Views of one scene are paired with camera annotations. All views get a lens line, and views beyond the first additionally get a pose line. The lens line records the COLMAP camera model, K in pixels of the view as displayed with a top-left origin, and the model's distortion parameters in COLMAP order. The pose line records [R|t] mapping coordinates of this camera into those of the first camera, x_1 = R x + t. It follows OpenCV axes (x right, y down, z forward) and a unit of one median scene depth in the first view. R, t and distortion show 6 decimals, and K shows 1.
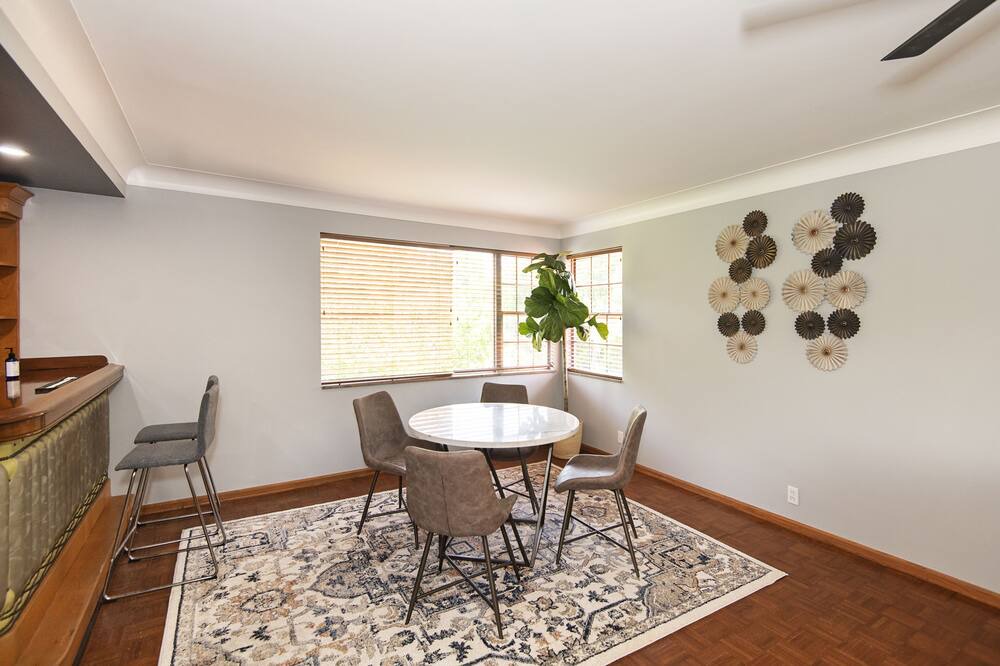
lens RADIAL K [[521.0, 0, 500.6], [0, 521.0, 323.7], [0, 0, 1]] dist [0.019931, -0.000759]
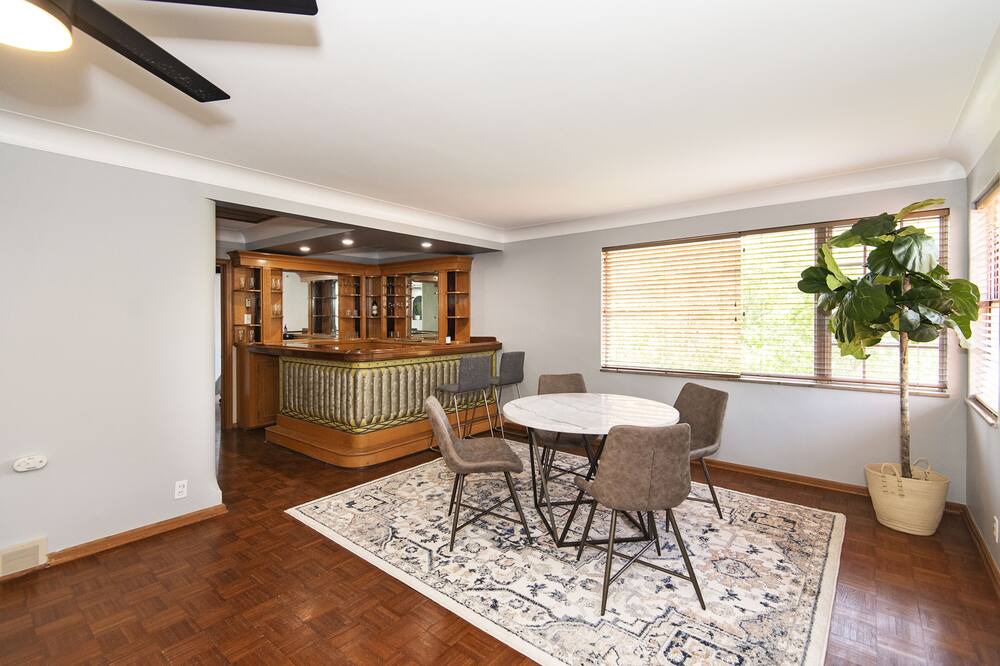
lens RADIAL K [[458.2, 0, 500.2], [0, 458.2, 330.8], [0, 0, 1]] dist [0.028456, -0.014981]
pose [[0.275887, 0.013783, -0.961091, 0.986048], [-0.005486, 0.999903, 0.012765, 0.019972], [0.961174, 0.001751, 0.275936, 0.680552]]
